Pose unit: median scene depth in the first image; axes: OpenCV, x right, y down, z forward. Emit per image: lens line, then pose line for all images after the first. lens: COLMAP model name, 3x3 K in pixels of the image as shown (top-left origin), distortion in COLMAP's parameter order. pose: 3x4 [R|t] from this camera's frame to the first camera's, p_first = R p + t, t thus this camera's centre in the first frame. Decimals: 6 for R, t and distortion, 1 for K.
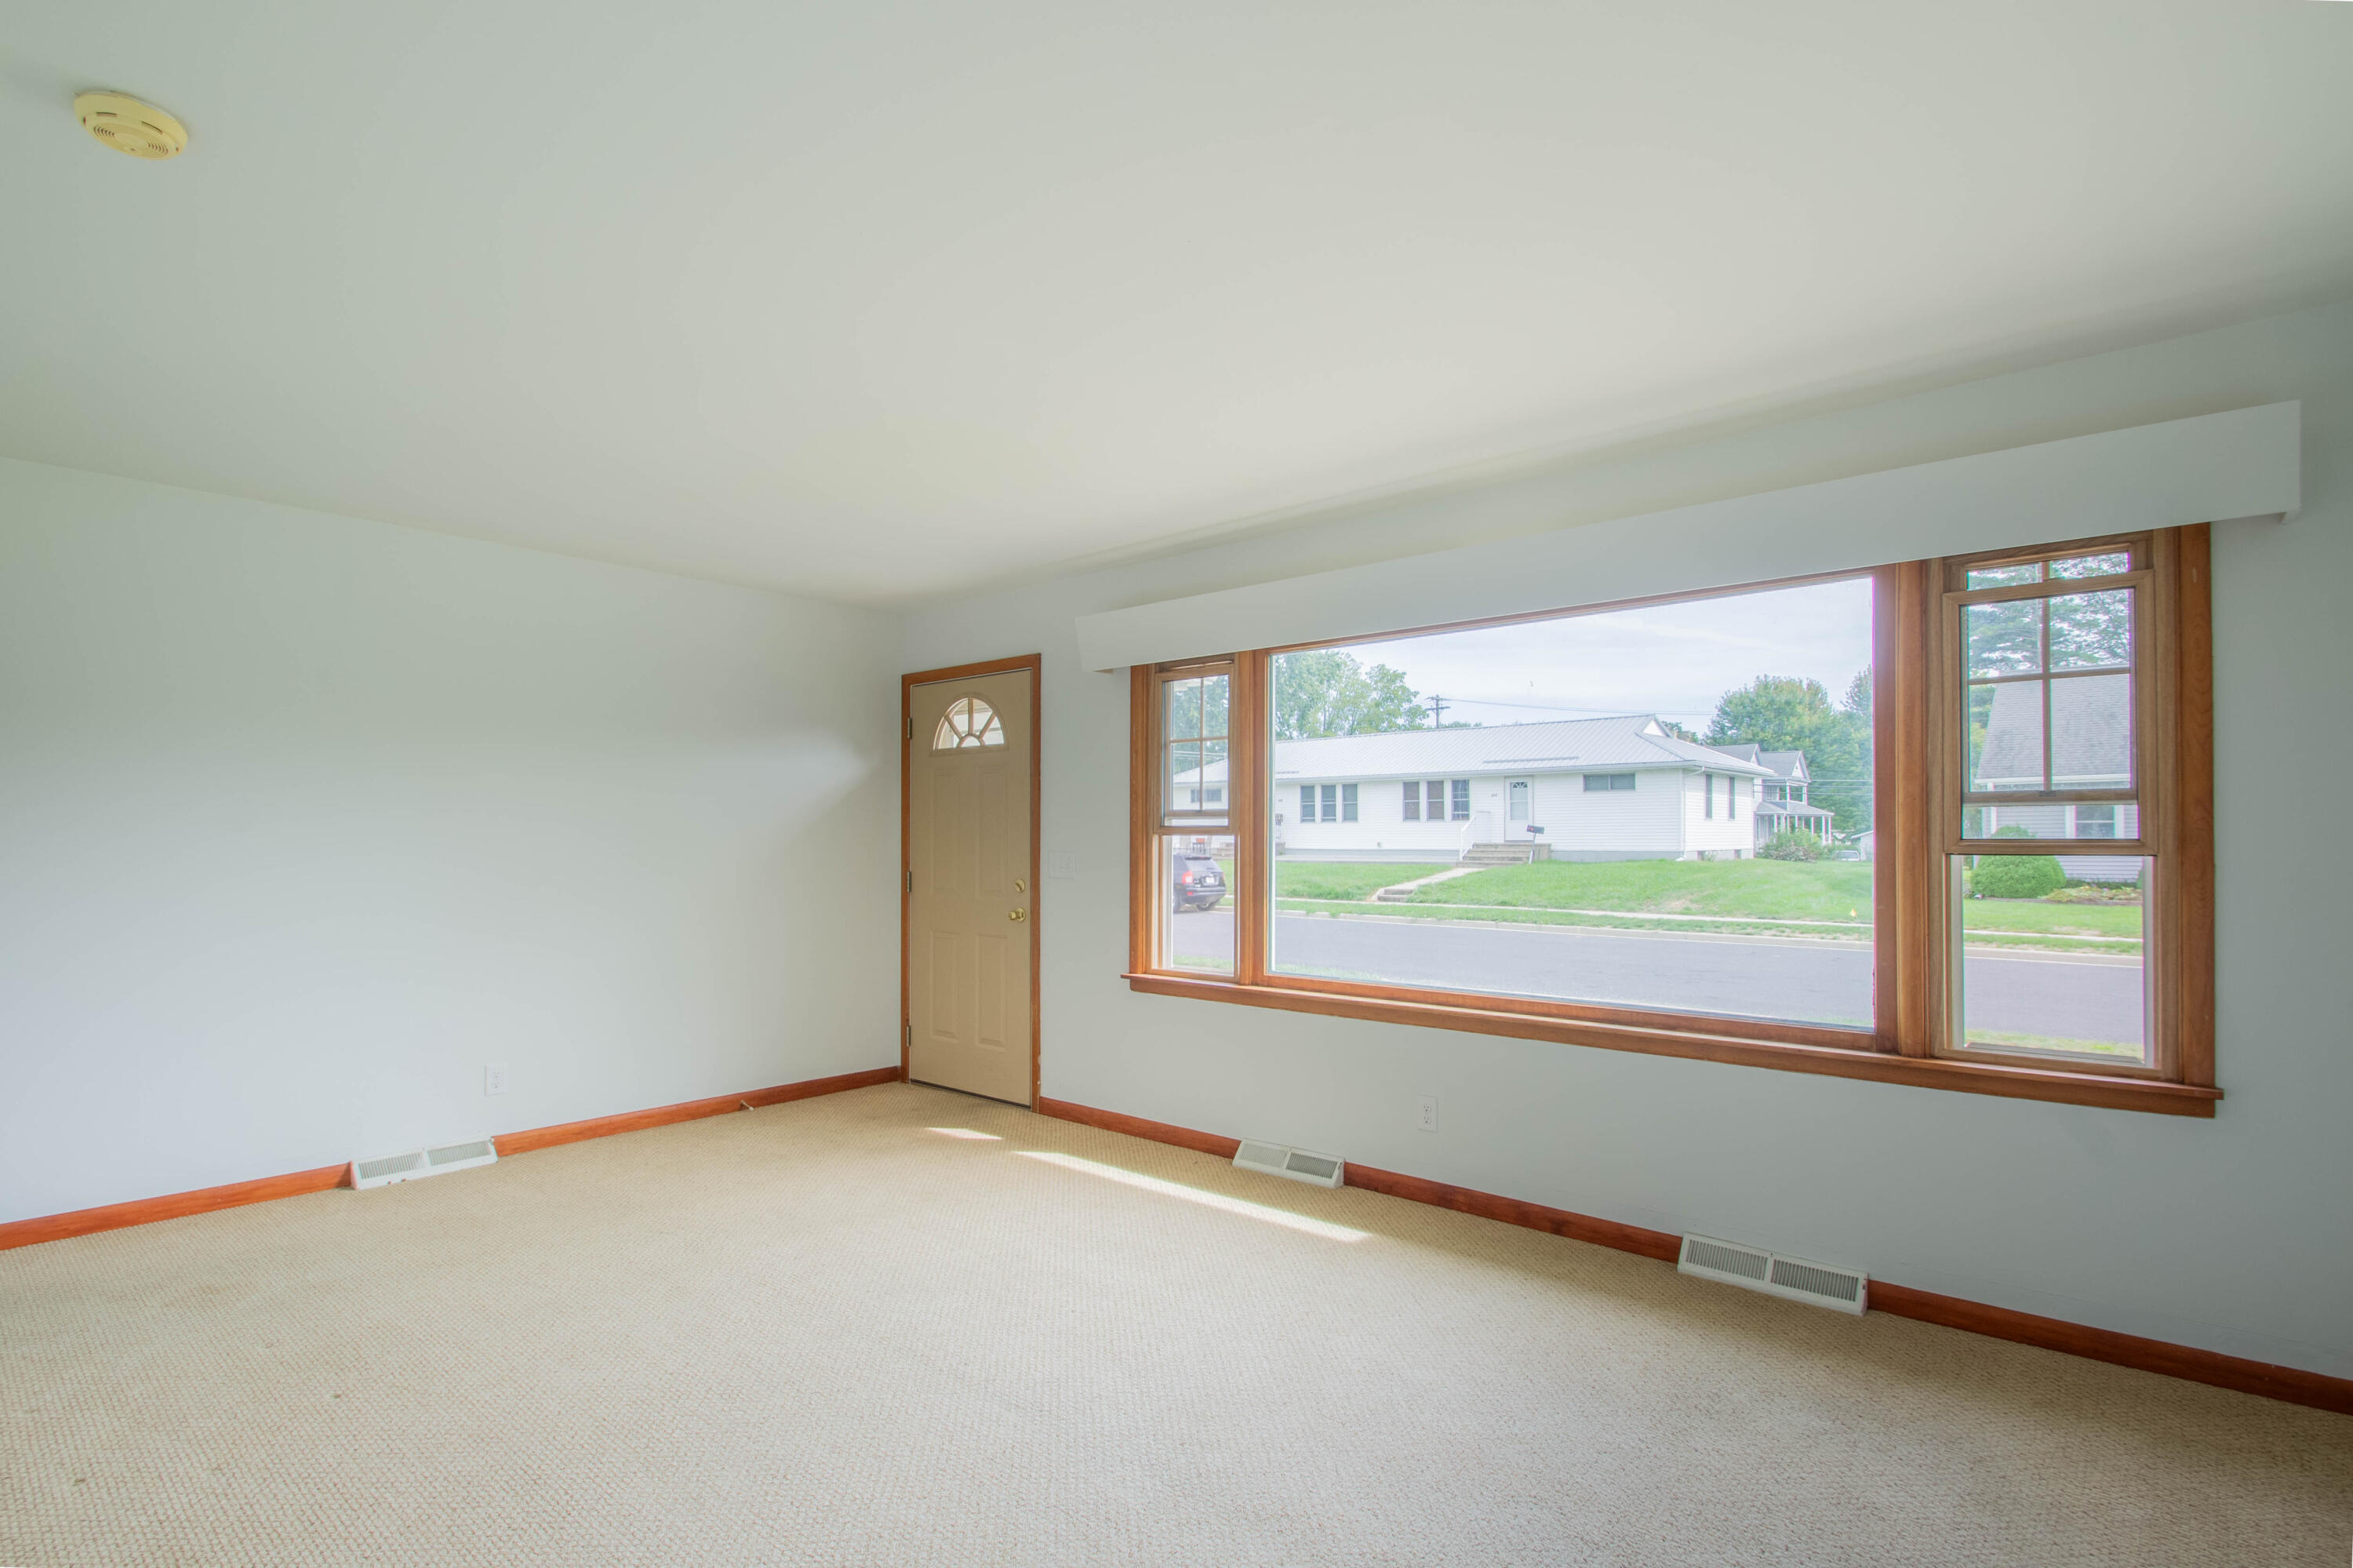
lens RADIAL K [[1134.9, 0, 1179.9], [0, 1134.9, 818.7], [0, 0, 1]] dist [0.007781, -0.019061]
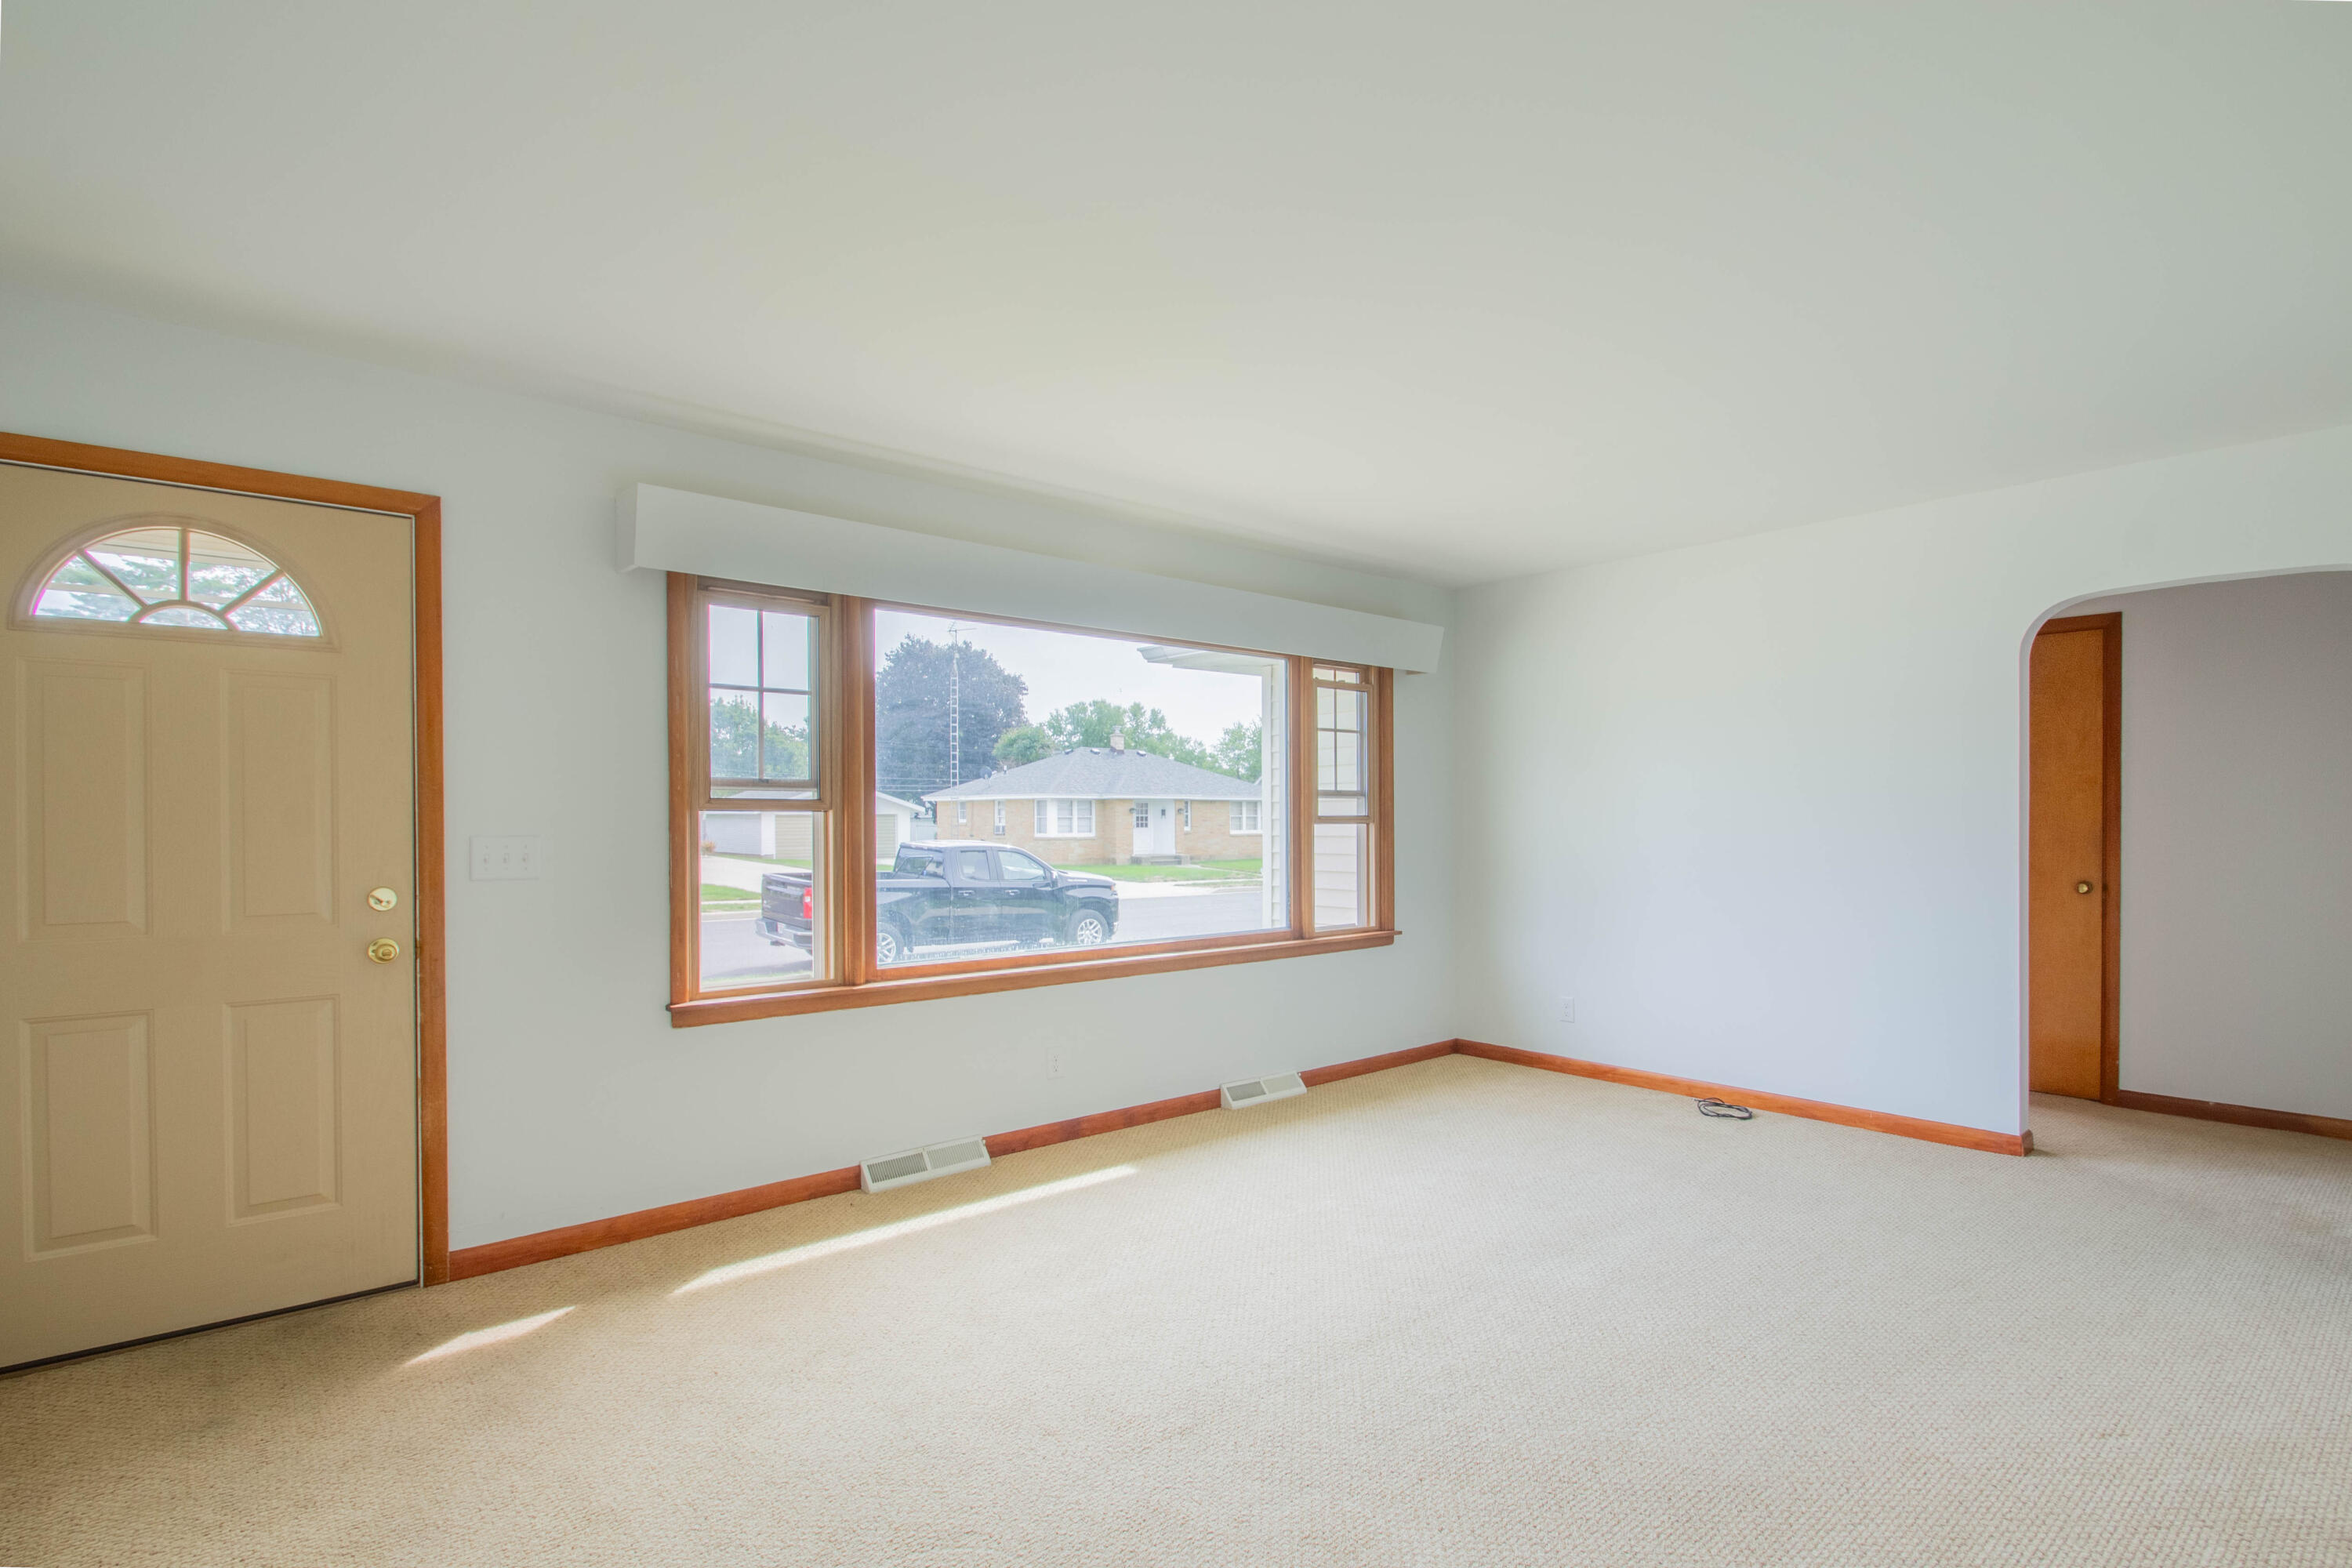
lens RADIAL K [[1102.8, 0, 1161.3], [0, 1102.8, 819.2], [0, 0, 1]] dist [-0.000074, -0.001033]
pose [[0.173644, -0.003323, 0.984803, -0.717122], [-0.017719, 0.999822, 0.006498, 0.011019], [-0.984649, -0.018578, 0.173554, 0.618751]]
